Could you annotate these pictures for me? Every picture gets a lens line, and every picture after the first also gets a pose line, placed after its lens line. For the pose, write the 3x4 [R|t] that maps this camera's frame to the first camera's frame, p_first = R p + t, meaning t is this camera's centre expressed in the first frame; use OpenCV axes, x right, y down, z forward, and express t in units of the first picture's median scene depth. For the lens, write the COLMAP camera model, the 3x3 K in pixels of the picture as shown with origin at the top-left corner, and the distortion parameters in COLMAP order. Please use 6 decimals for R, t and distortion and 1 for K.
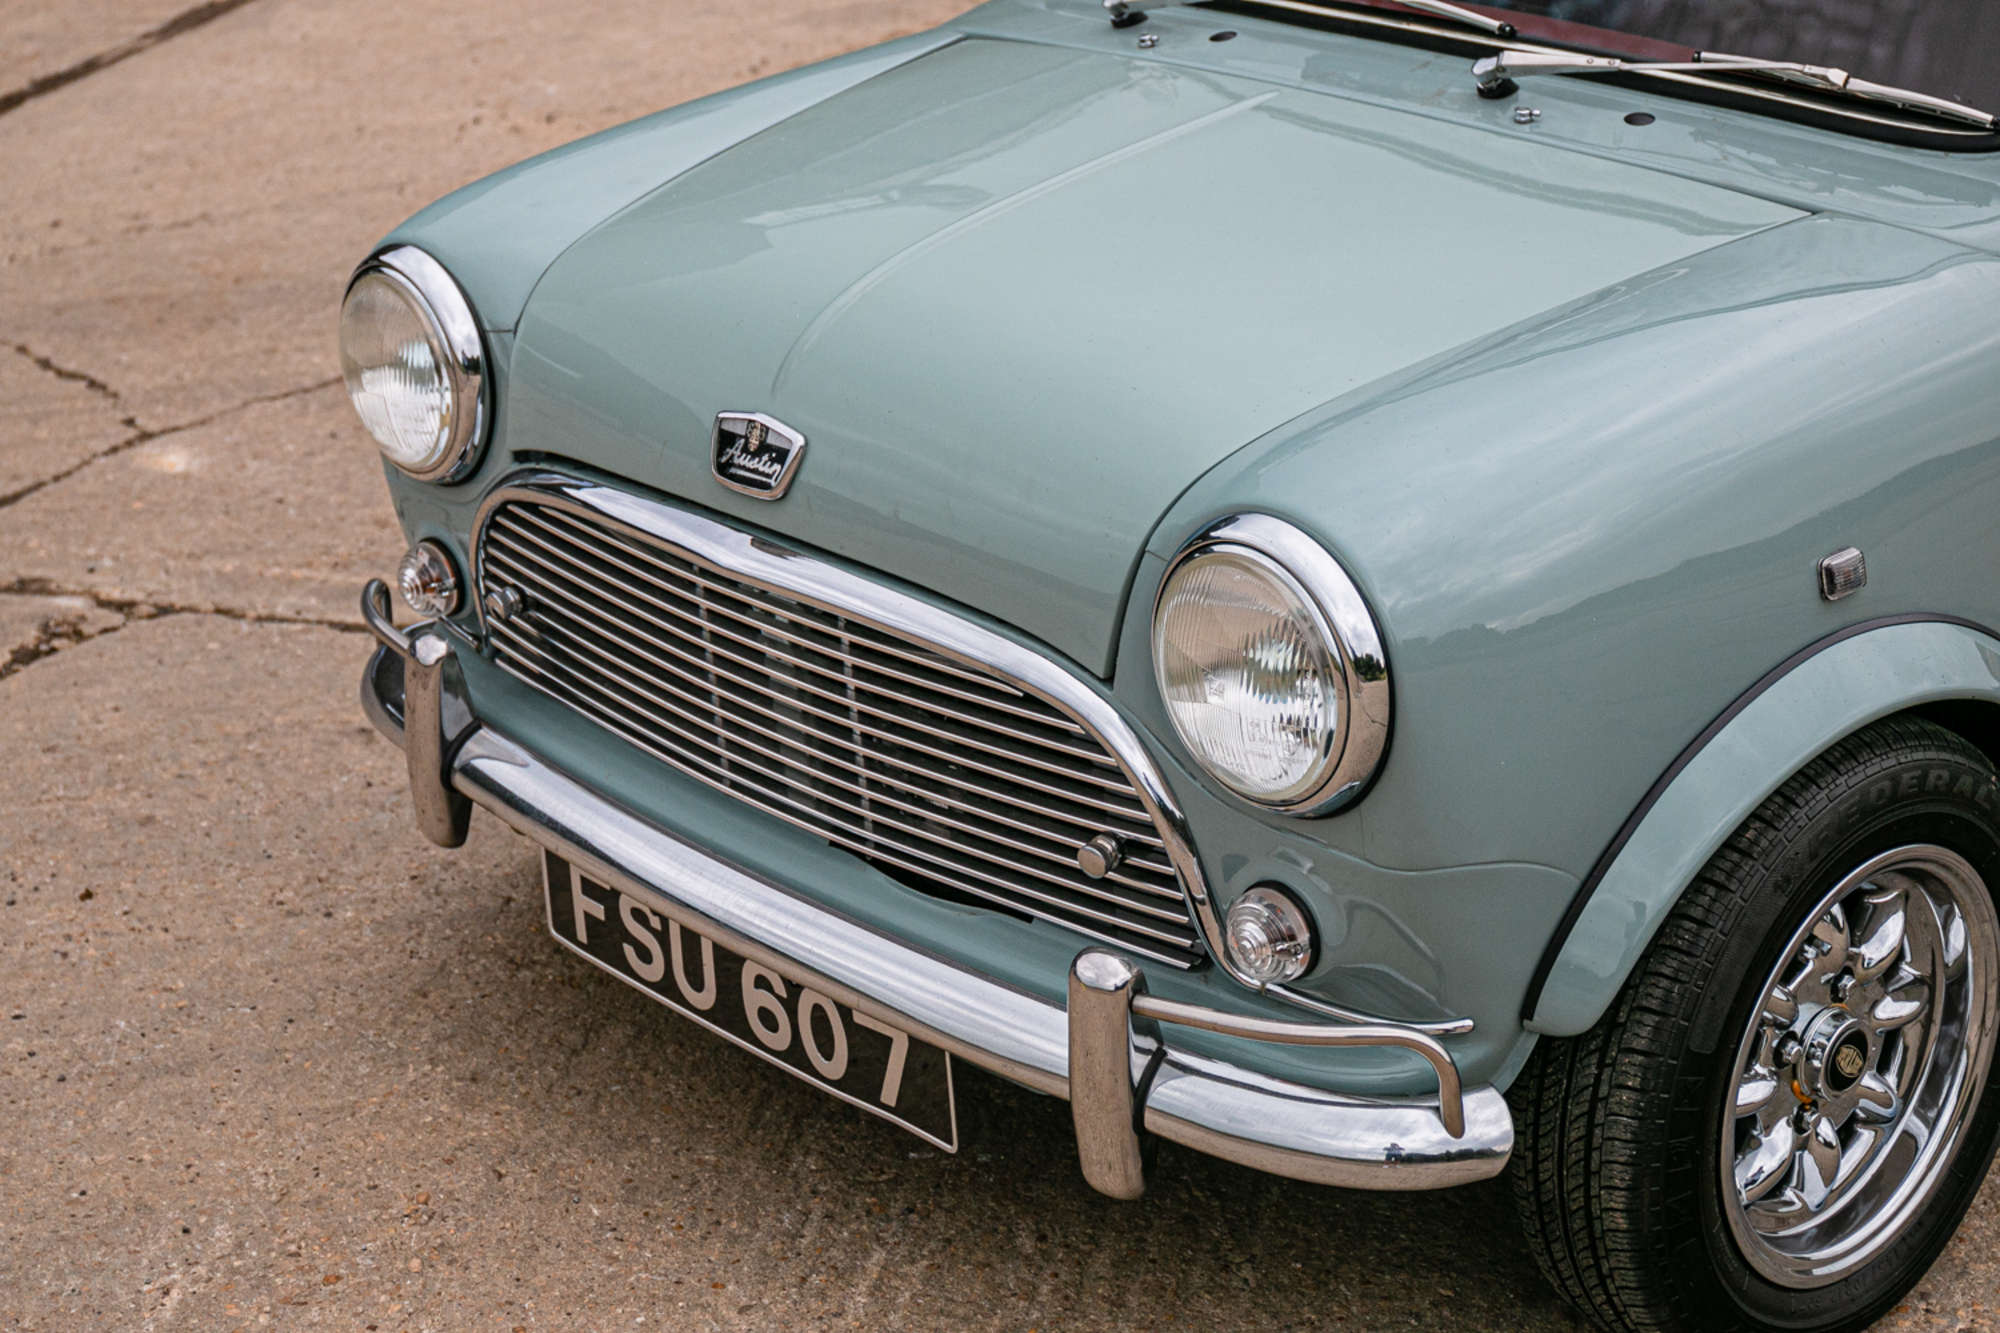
lens RADIAL K [[3523.8, 0, 1000.0], [0, 3523.8, 666.5], [0, 0, 1]] dist [-0.073099, 0.263711]
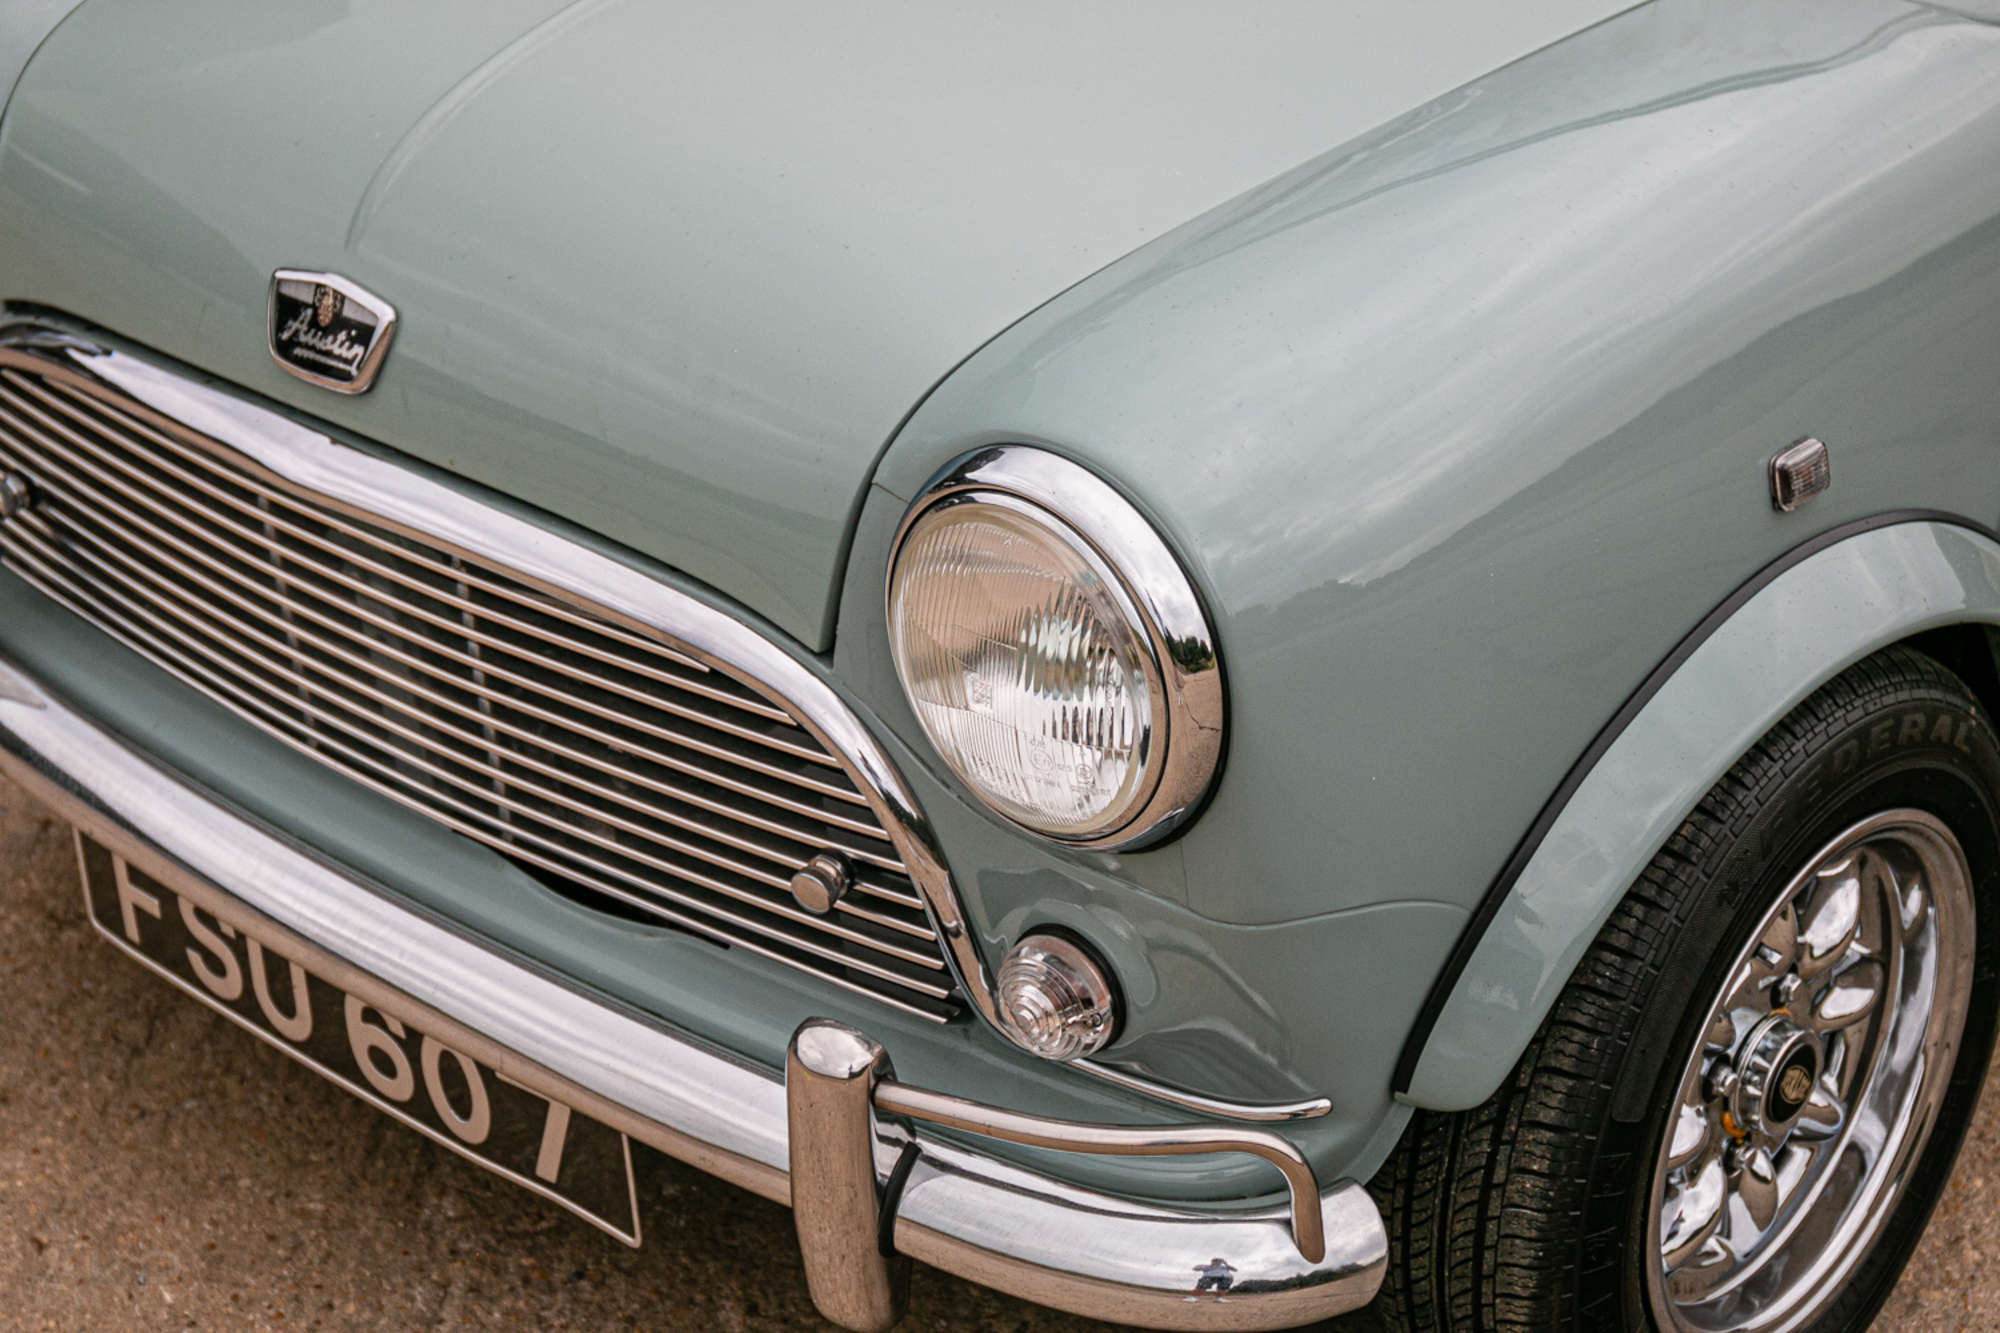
lens RADIAL K [[3672.2, 0, 1000.0], [0, 3672.2, 666.5], [0, 0, 1]] dist [-0.033386, 0.127913]
pose [[0.994664, -0.038255, 0.095812, -0.006285], [0.026972, 0.992836, 0.116405, -0.077979], [-0.099579, -0.113200, 0.988570, 0.228548]]
